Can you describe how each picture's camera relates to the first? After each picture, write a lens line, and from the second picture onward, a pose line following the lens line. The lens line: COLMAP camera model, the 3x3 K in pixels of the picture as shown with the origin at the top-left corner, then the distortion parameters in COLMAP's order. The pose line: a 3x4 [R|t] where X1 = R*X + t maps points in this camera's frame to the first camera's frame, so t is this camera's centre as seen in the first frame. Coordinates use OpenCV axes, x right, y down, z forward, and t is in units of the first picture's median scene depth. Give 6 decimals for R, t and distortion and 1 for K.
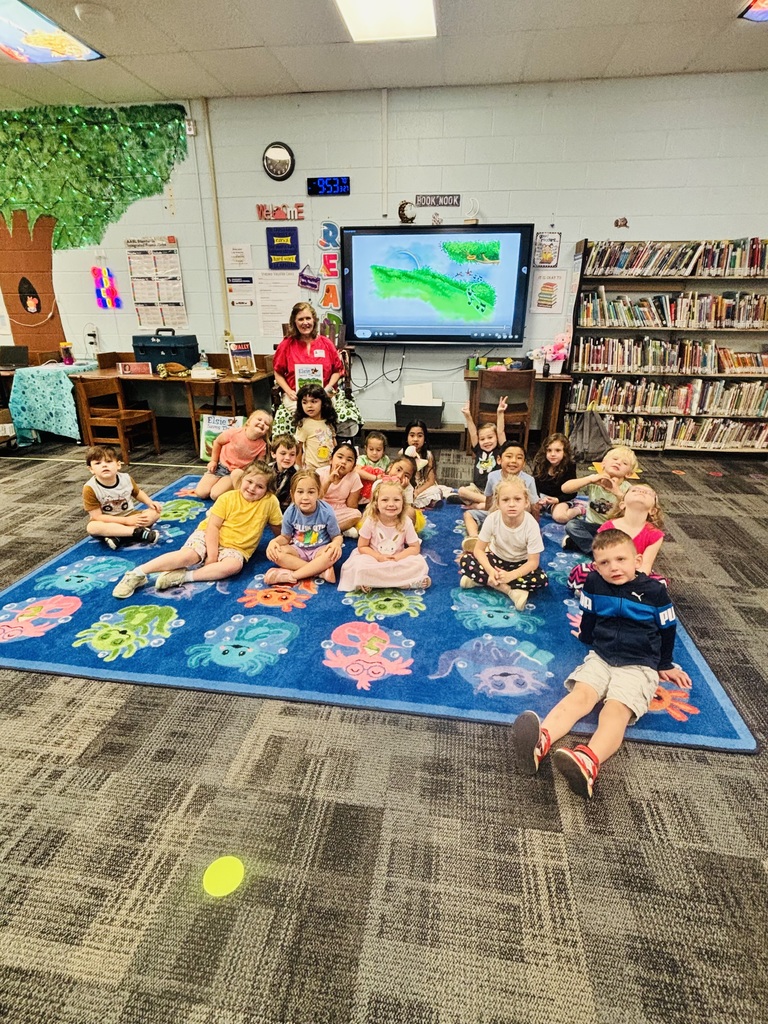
lens RADIAL K [[504.8, 0, 378.5], [0, 504.8, 507.2], [0, 0, 1]] dist [-0.015063, 0.006207]
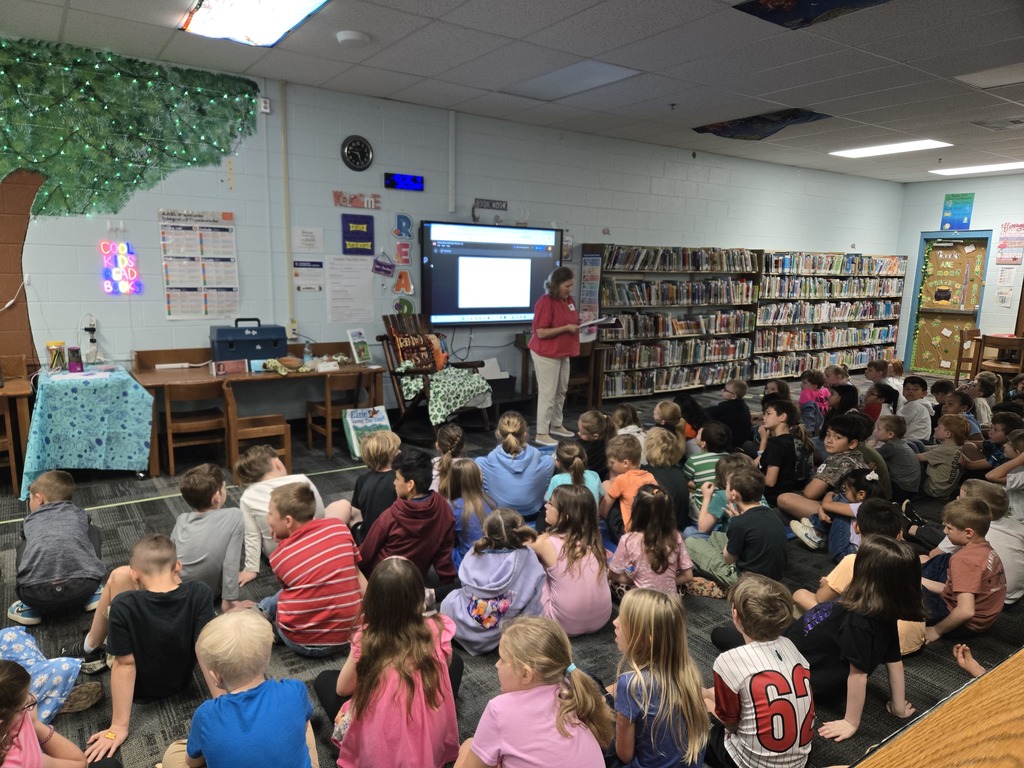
lens RADIAL K [[676.2, 0, 494.5], [0, 676.2, 403.2], [0, 0, 1]] dist [0.048312, -0.049818]
pose [[0.747094, -0.116272, 0.654471, -0.884808], [0.234423, 0.967410, -0.095731, -0.018206], [-0.622010, 0.224943, 0.750003, -0.063039]]
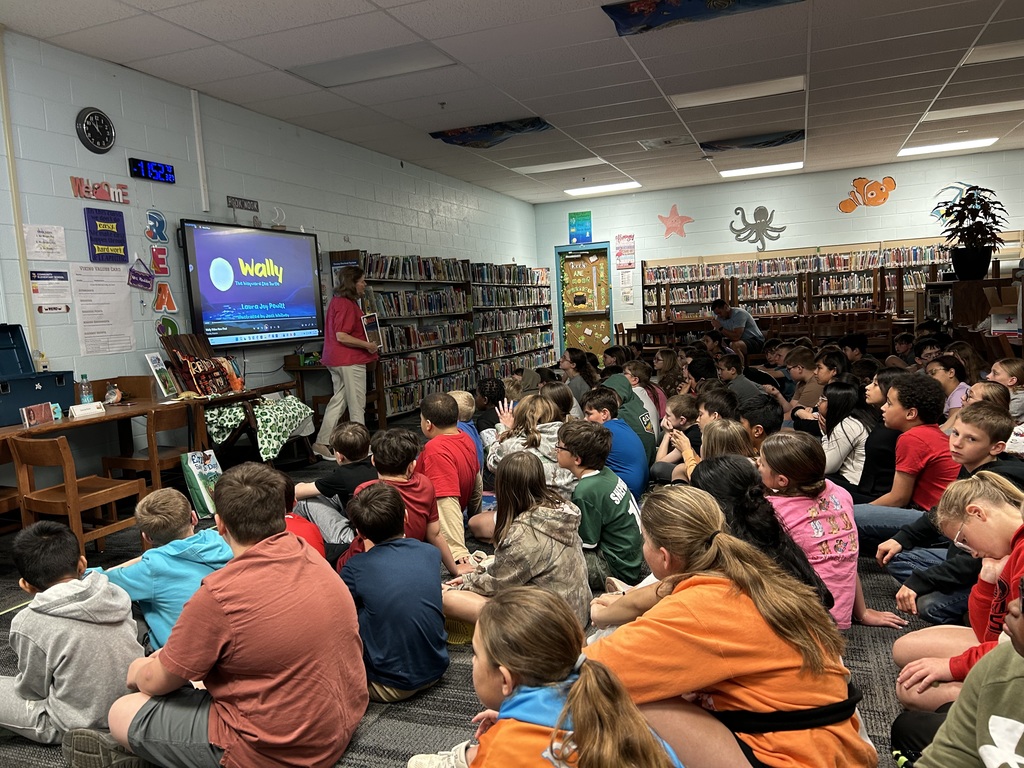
lens RADIAL K [[762.8, 0, 504.4], [0, 762.8, 407.7], [0, 0, 1]] dist [0.019836, -0.033577]
pose [[0.220312, -0.139786, 0.965361, -1.163494], [0.423791, 0.905109, 0.034345, -0.087637], [-0.878558, 0.401545, 0.258646, 0.314000]]
